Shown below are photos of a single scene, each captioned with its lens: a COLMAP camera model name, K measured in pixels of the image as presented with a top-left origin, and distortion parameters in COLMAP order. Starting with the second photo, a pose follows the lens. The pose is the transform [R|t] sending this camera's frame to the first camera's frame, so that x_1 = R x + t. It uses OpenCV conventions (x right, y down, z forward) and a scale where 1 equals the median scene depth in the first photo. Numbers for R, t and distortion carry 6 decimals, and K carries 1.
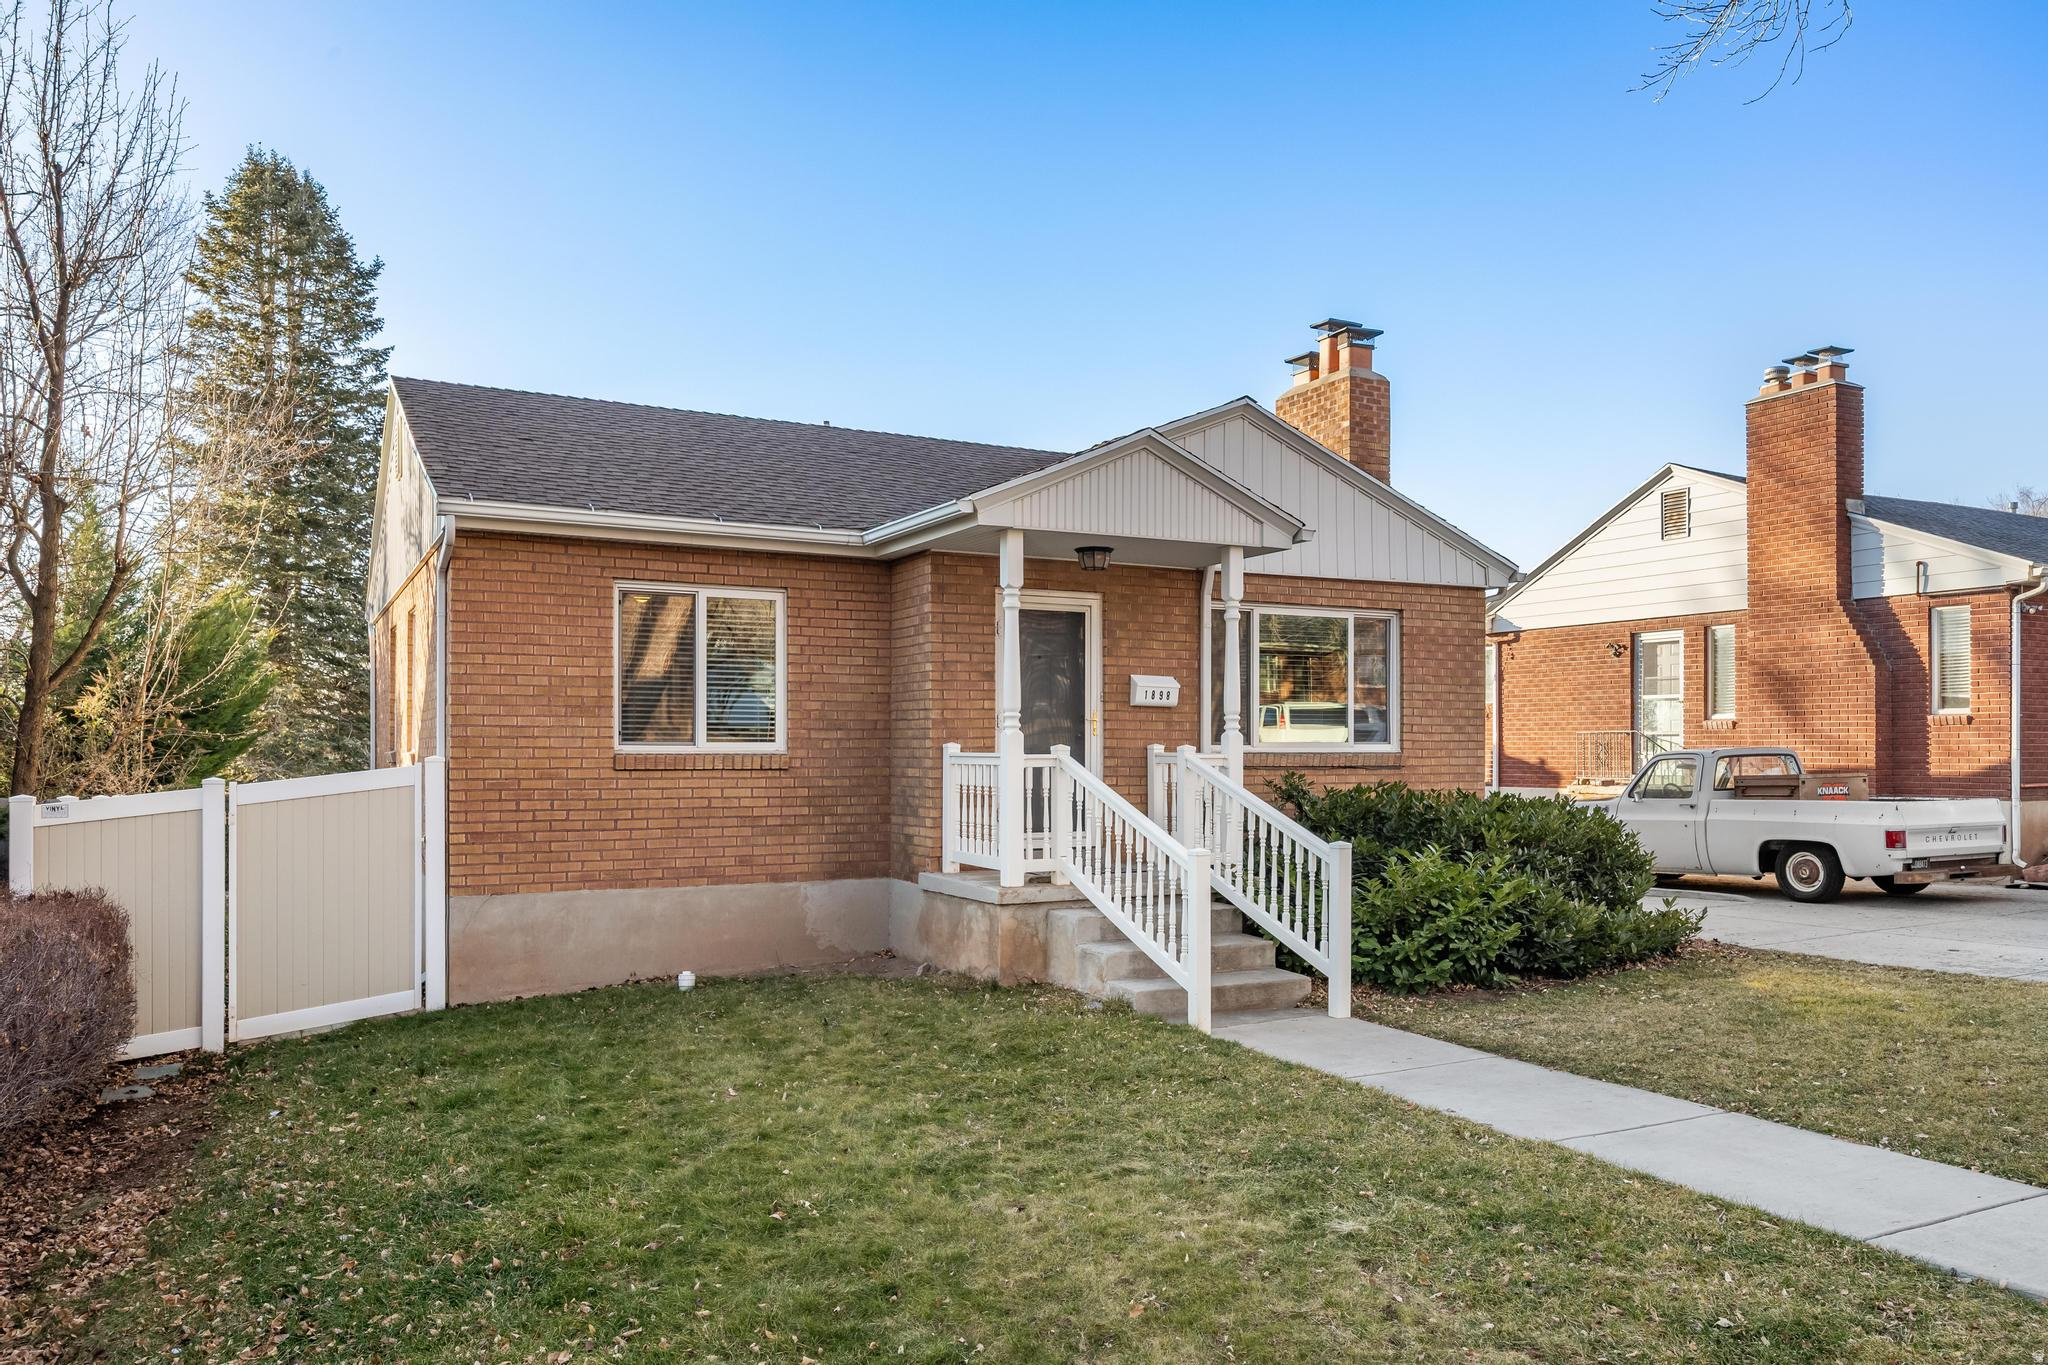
lens RADIAL K [[1442.2, 0, 1026.0], [0, 1442.2, 745.6], [0, 0, 1]] dist [-0.004678, -0.001274]
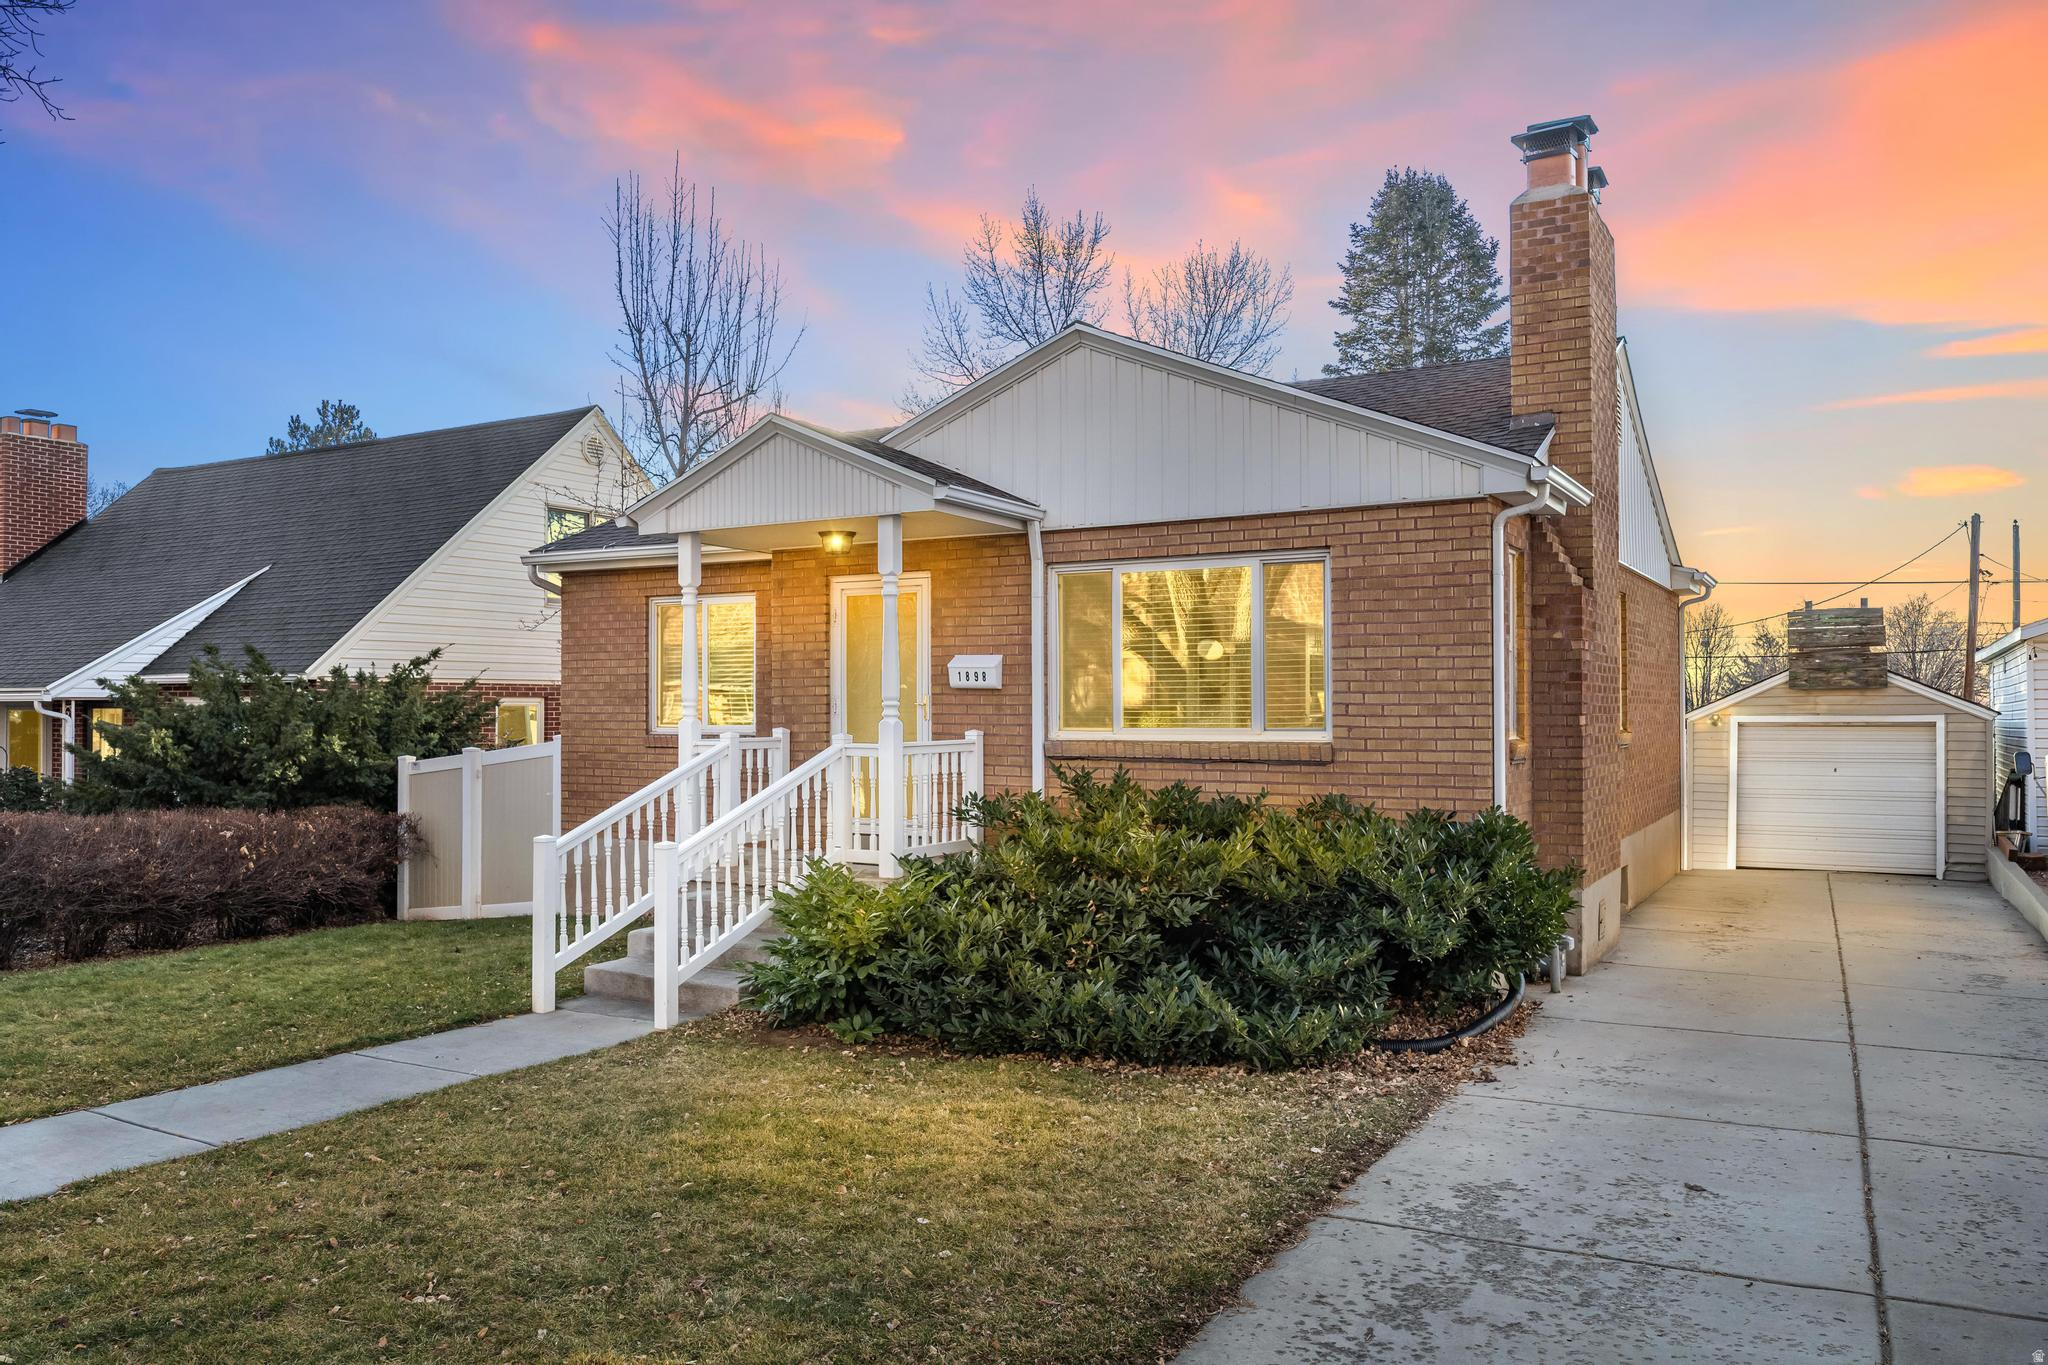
lens RADIAL K [[1472.8, 0, 1024.0], [0, 1472.8, 682.5], [0, 0, 1]] dist [-0.001636, -0.000659]
pose [[0.535494, -0.015711, -0.844393, 0.944825], [0.004094, 0.999863, -0.016007, -0.016948], [0.844529, 0.005114, 0.535485, 0.555937]]
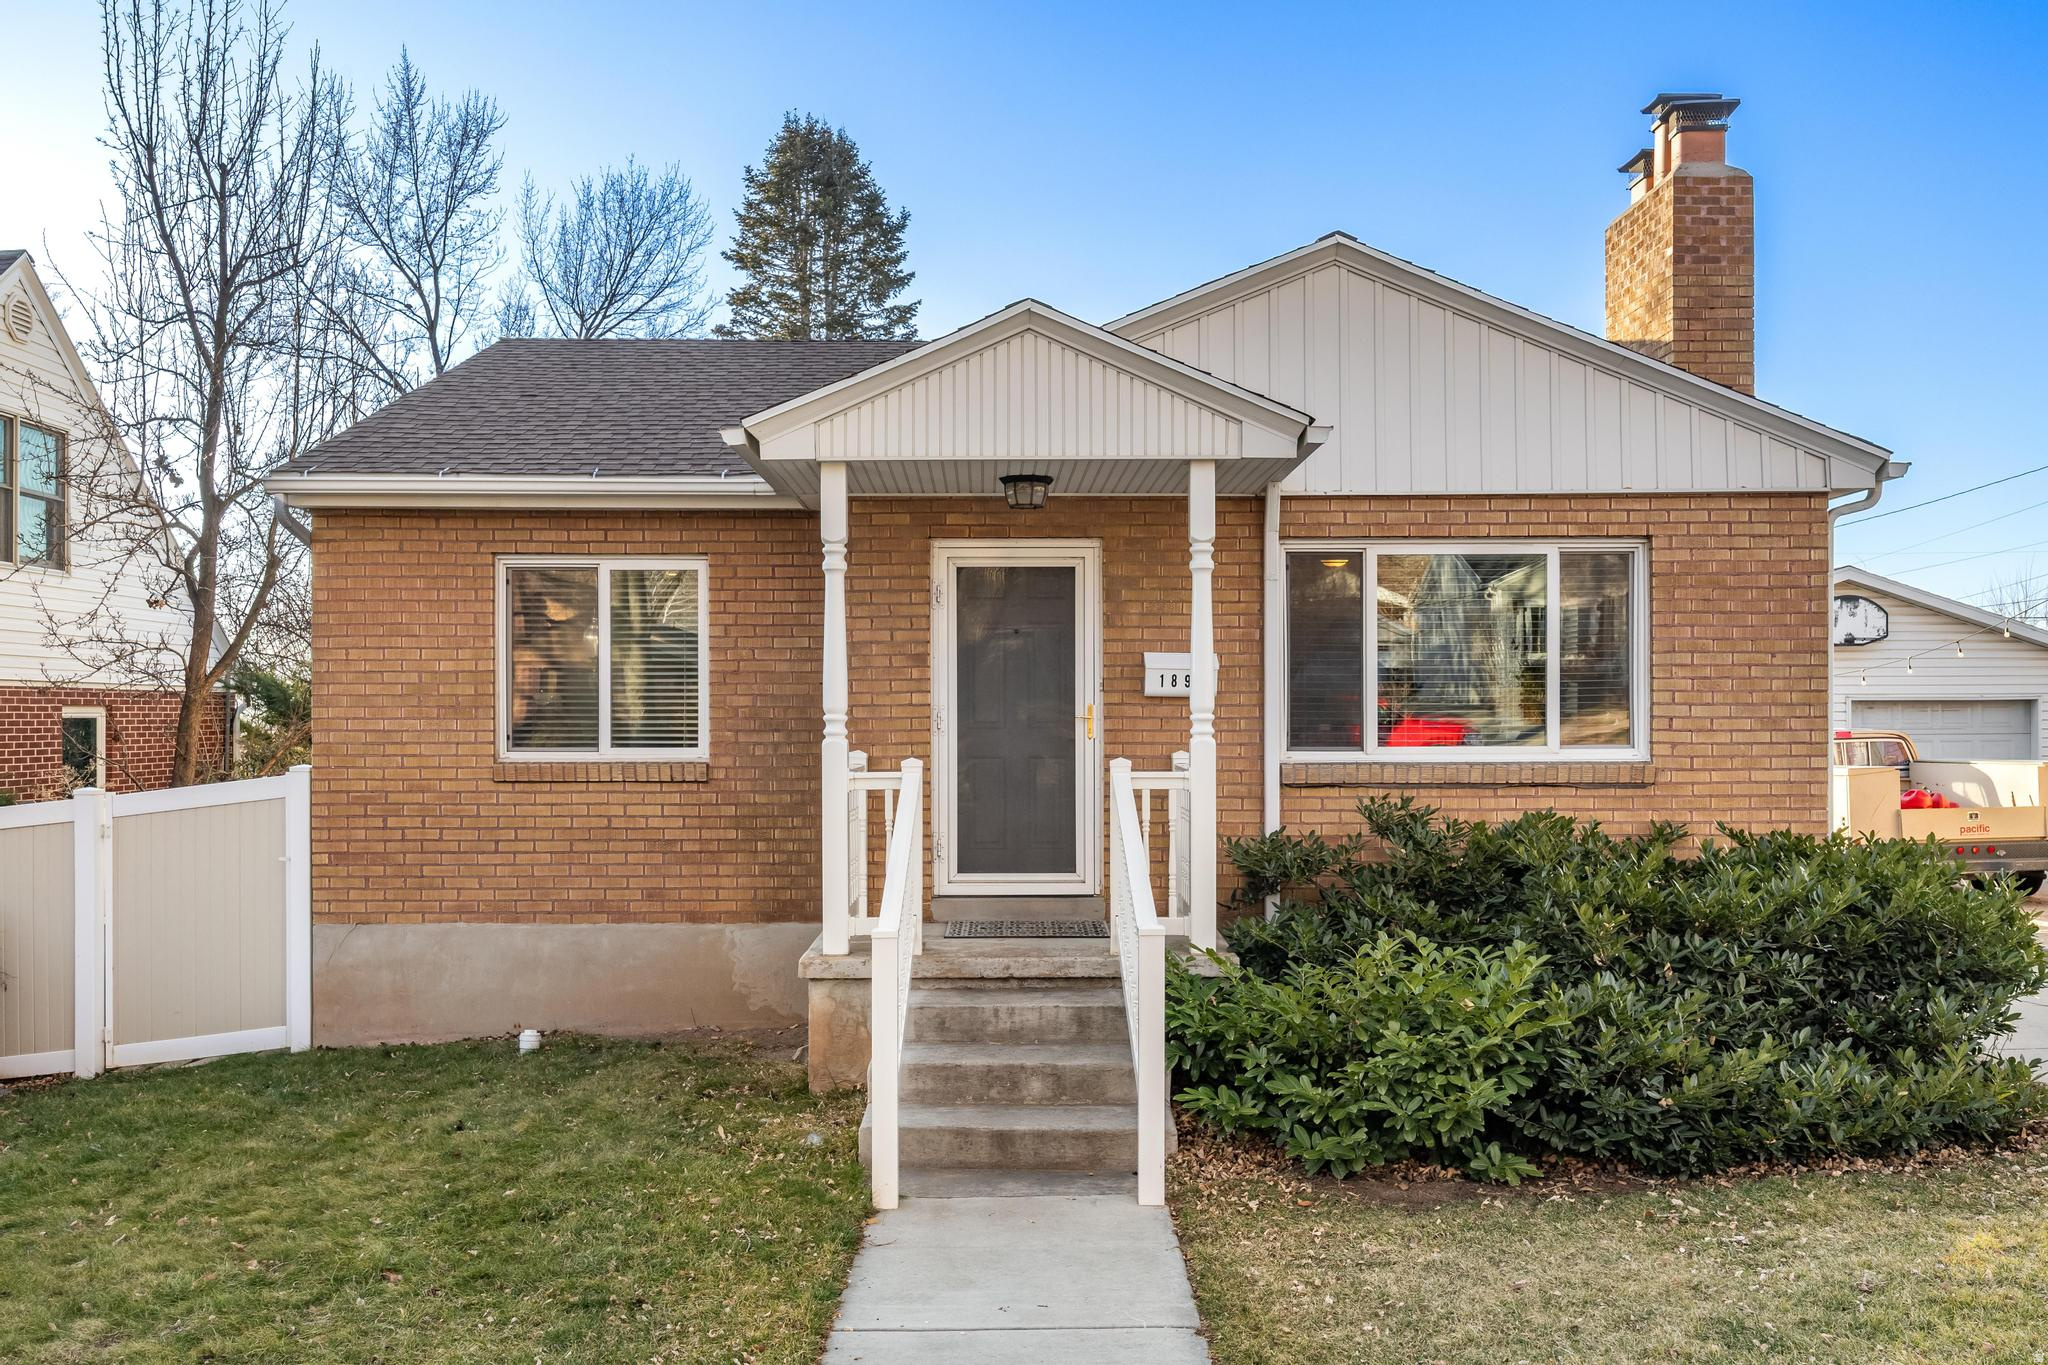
lens RADIAL K [[1632.1, 0, 1019.3], [0, 1632.1, 722.3], [0, 0, 1]] dist [0.000015, -0.003072]
pose [[0.889203, -0.001119, -0.457511, 0.401965], [0.003987, 0.999978, 0.005305, -0.020537], [0.457495, -0.006542, 0.889188, 0.278634]]
